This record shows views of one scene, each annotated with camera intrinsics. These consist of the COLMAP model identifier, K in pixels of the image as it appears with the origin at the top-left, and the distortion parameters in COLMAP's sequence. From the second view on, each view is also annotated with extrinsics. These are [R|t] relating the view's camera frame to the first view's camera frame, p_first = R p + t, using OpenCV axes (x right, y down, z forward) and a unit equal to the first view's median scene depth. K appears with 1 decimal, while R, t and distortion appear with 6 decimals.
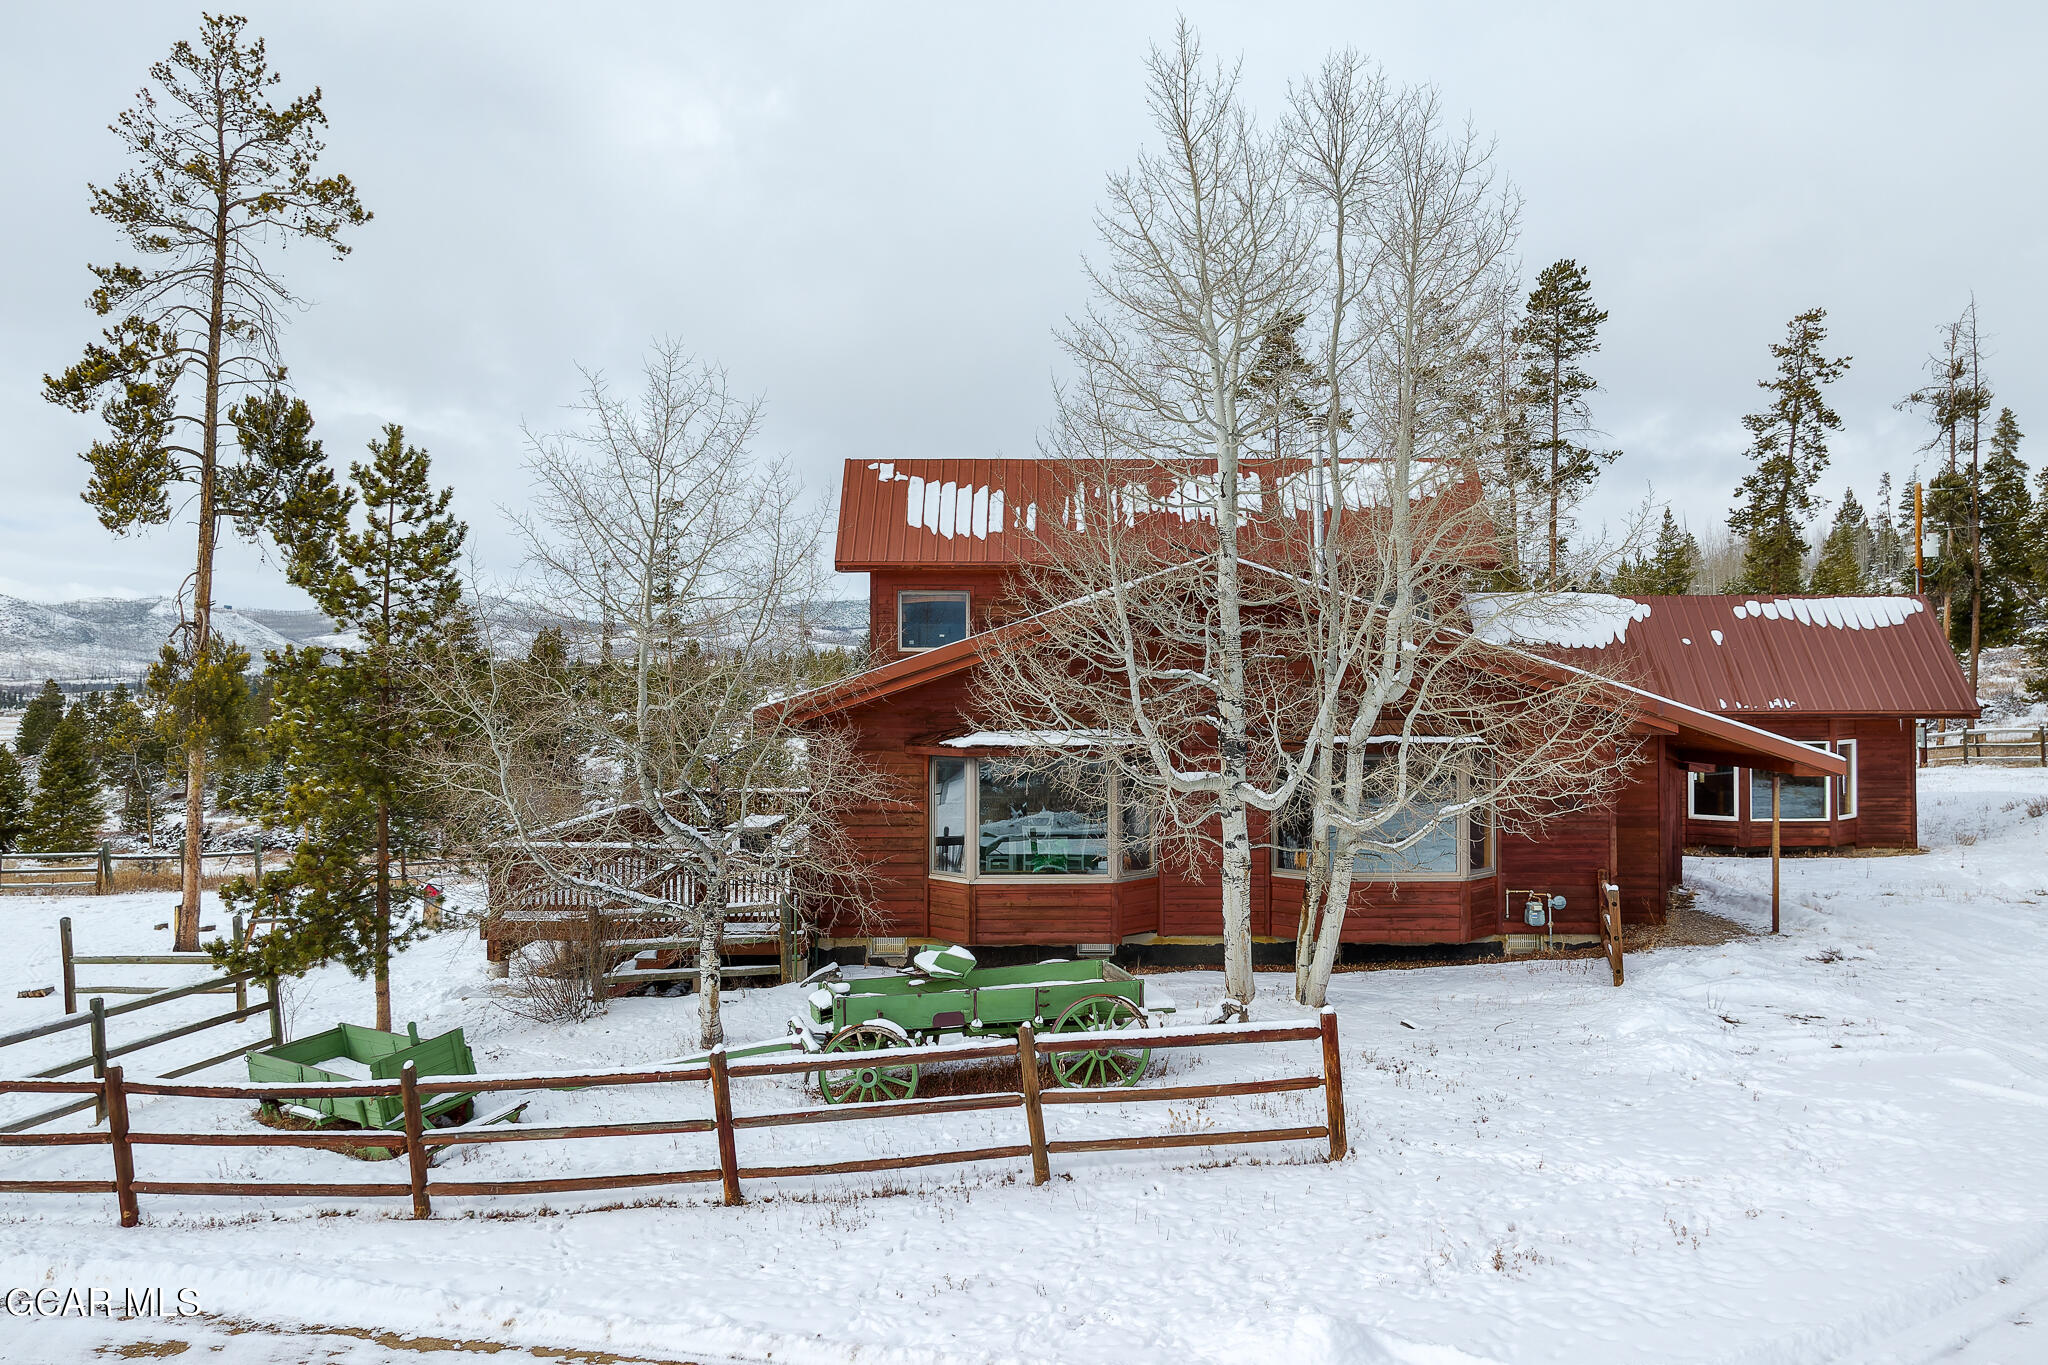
lens RADIAL K [[1461.6, 0, 1089.4], [0, 1461.6, 679.3], [0, 0, 1]] dist [0.001585, -0.002357]
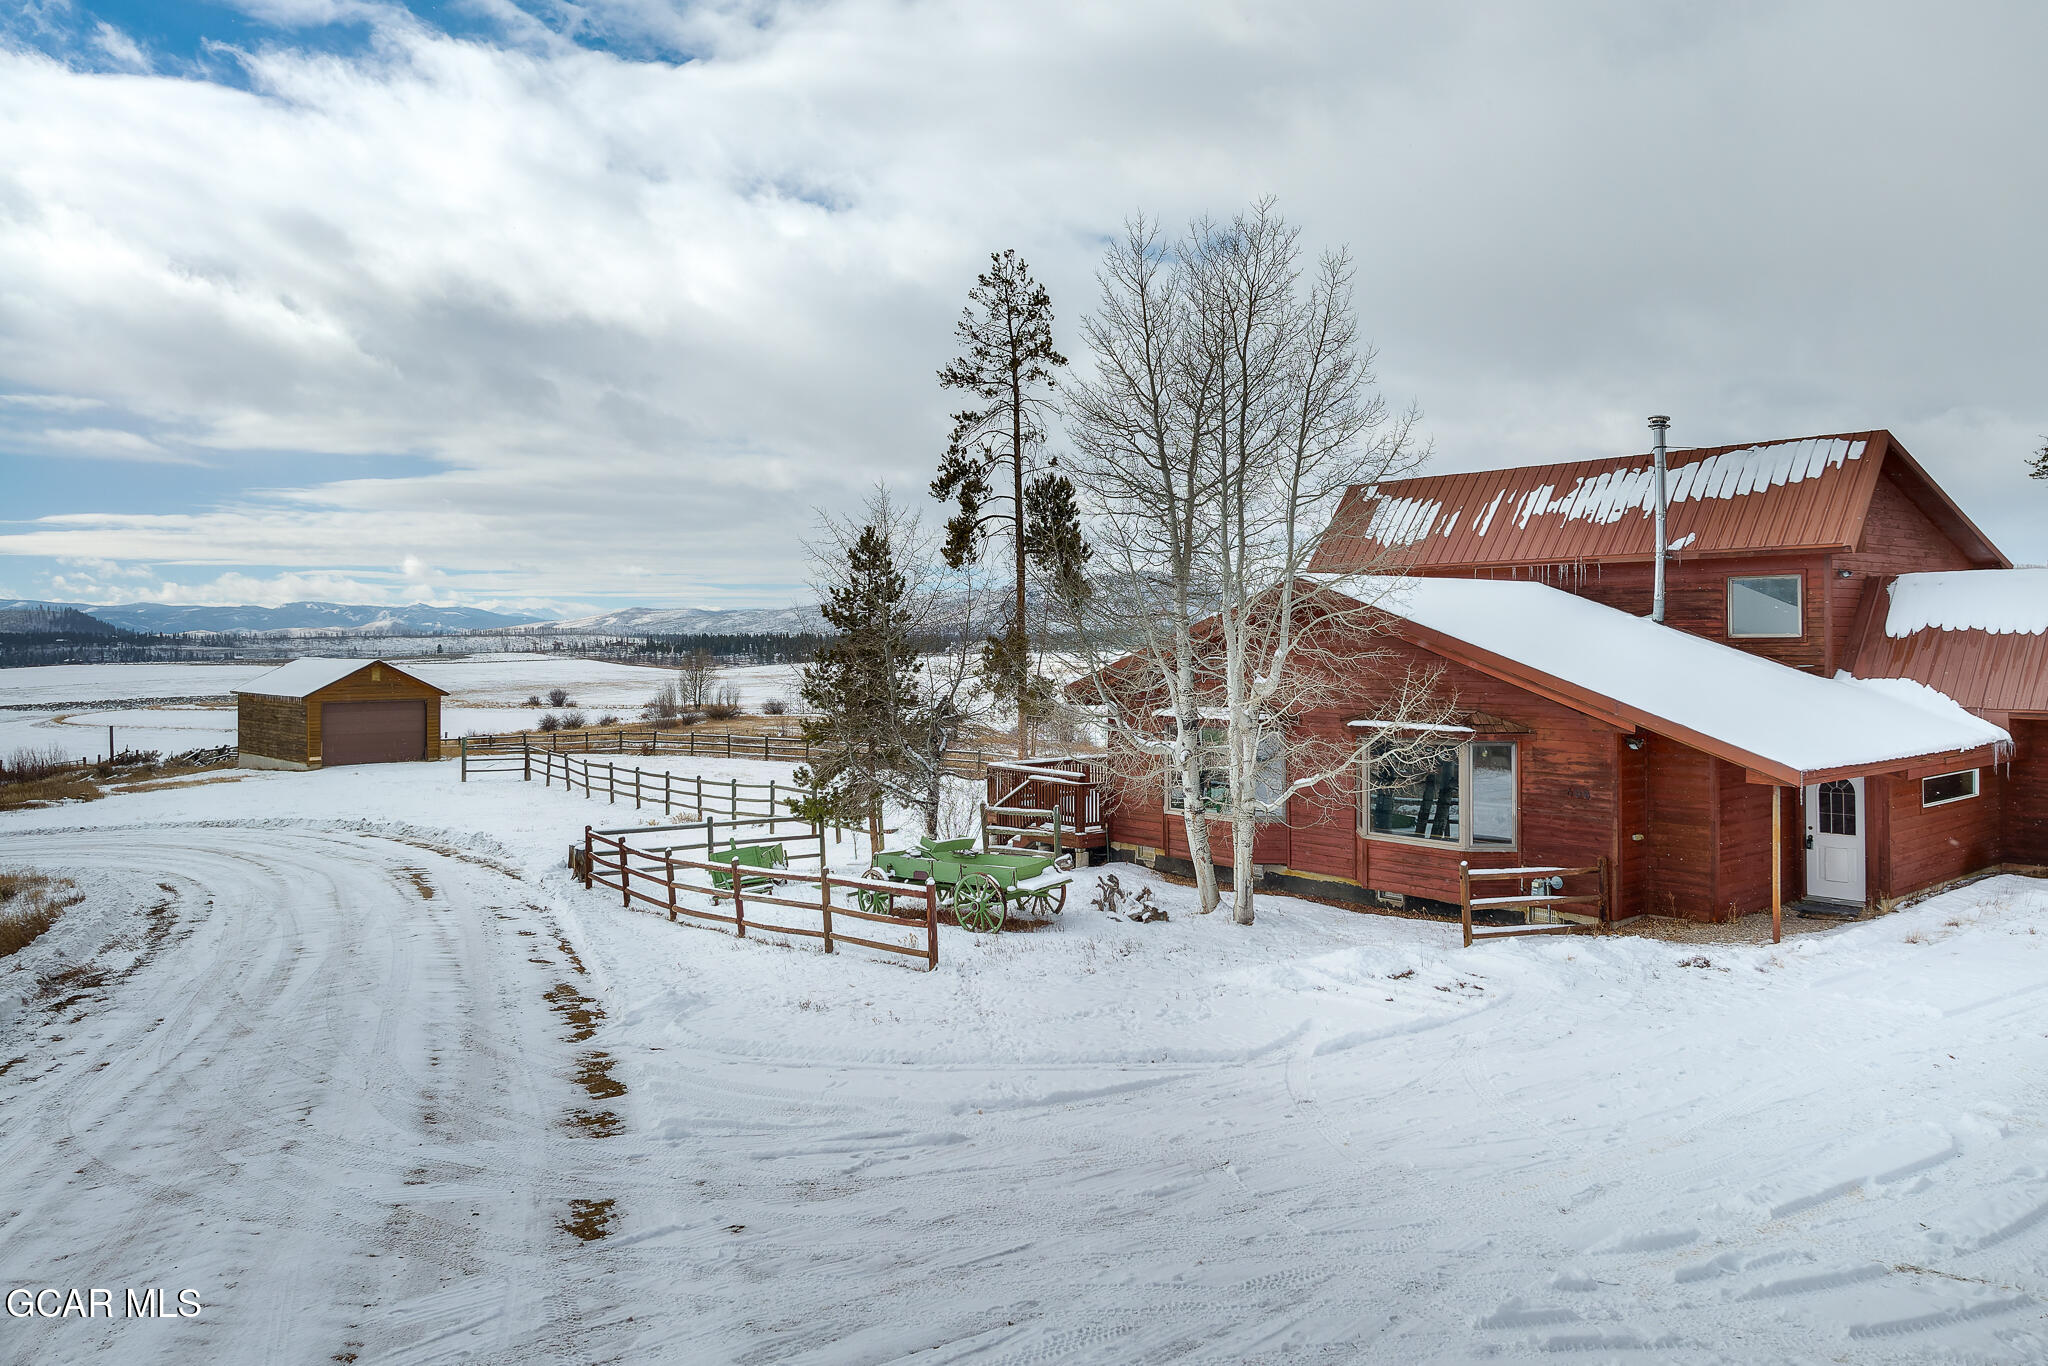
lens RADIAL K [[1461.6, 0, 1089.4], [0, 1461.6, 679.8], [0, 0, 1]] dist [0.001585, -0.002357]
pose [[0.637699, 0.021867, -0.769975, 0.704269], [0.005427, 0.999445, 0.032878, -0.027655], [0.770267, -0.025145, 0.637226, 0.027442]]
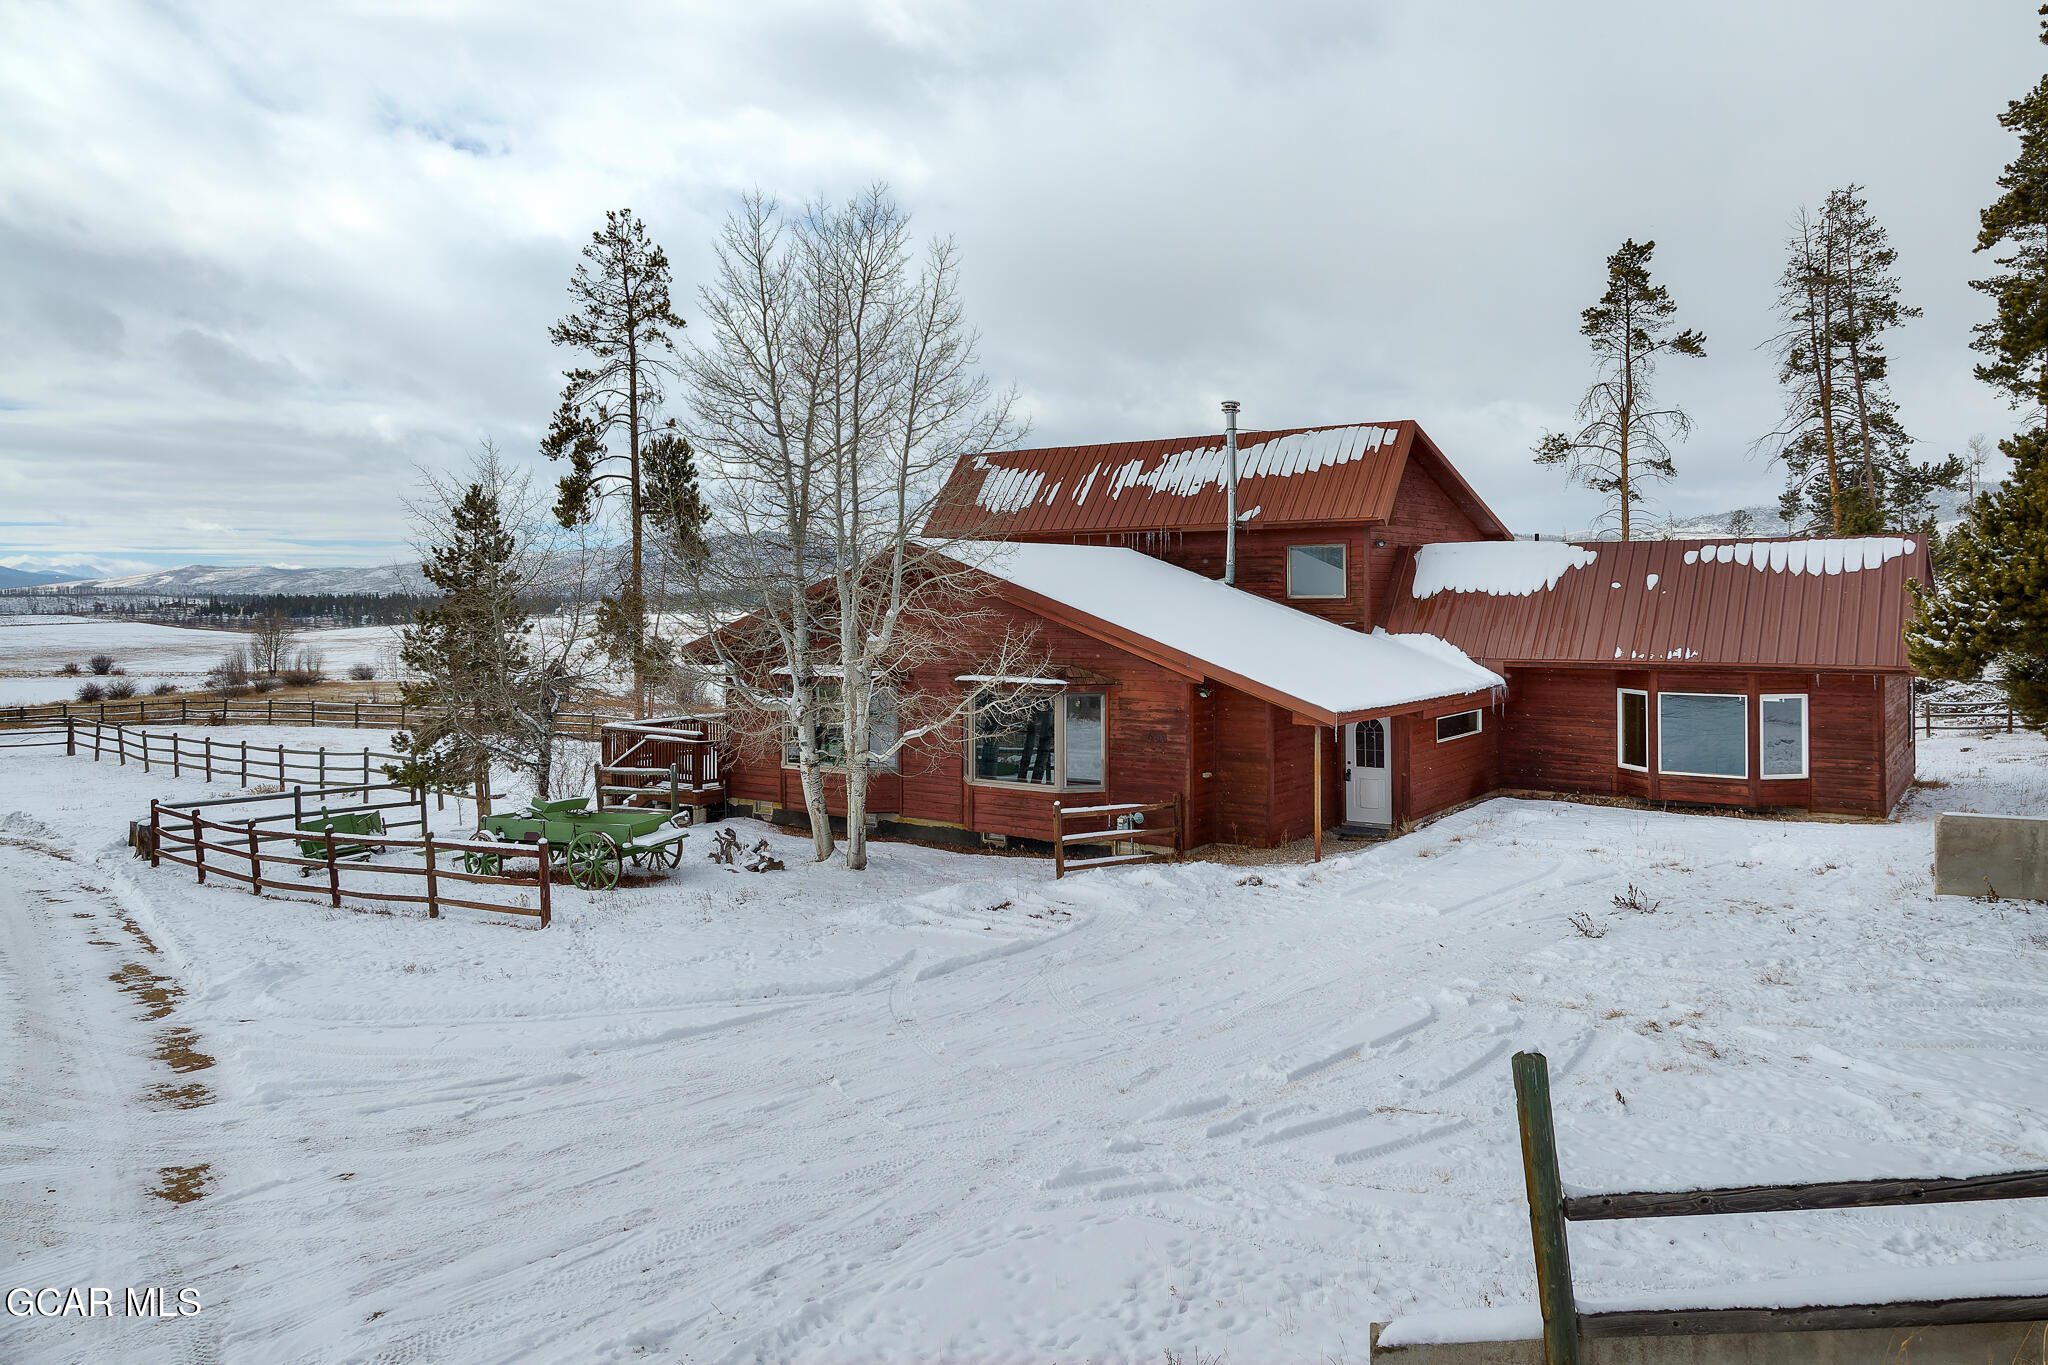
lens RADIAL K [[1472.6, 0, 1093.5], [0, 1472.6, 604.5], [0, 0, 1]] dist [-0.004703, -0.006555]
pose [[0.810251, 0.002381, -0.586078, 0.763709], [0.003943, 0.999947, 0.009513, -0.028144], [0.586070, -0.010019, 0.810199, -0.015864]]
